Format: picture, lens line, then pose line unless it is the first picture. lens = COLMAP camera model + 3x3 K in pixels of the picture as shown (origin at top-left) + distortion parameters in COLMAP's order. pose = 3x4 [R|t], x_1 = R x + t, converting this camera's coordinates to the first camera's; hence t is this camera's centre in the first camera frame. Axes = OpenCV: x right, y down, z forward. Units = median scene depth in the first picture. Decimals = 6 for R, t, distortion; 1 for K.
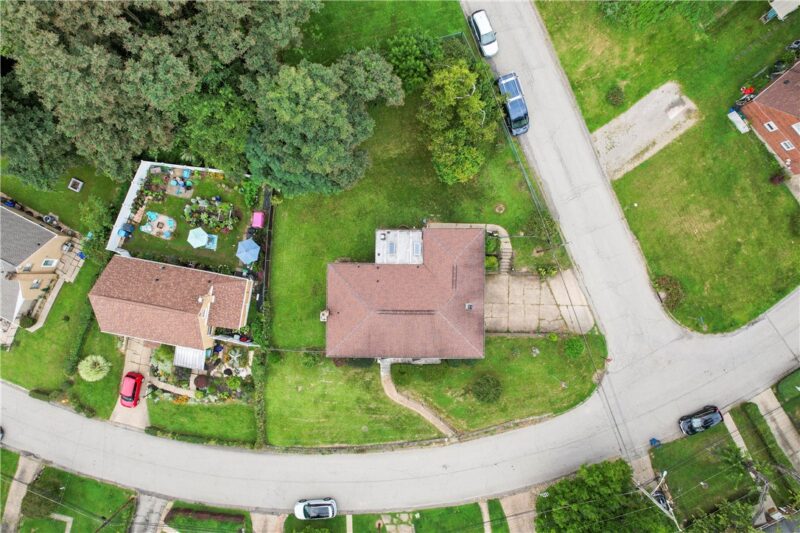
lens RADIAL K [[511.9, 0, 399.5], [0, 511.9, 266.2], [0, 0, 1]] dist [-0.052162, 0.036625]
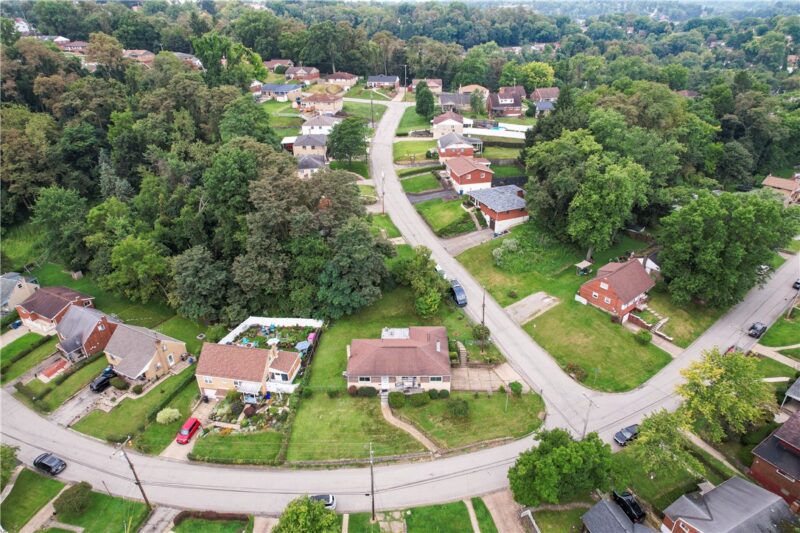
lens RADIAL K [[511.9, 0, 403.3], [0, 511.9, 265.0], [0, 0, 1]] dist [-0.052162, 0.036625]
pose [[0.999979, -0.002208, -0.006098, 0.032569], [-0.004383, 0.463026, -0.886334, 1.240506], [0.004780, 0.886342, 0.463007, 0.019585]]
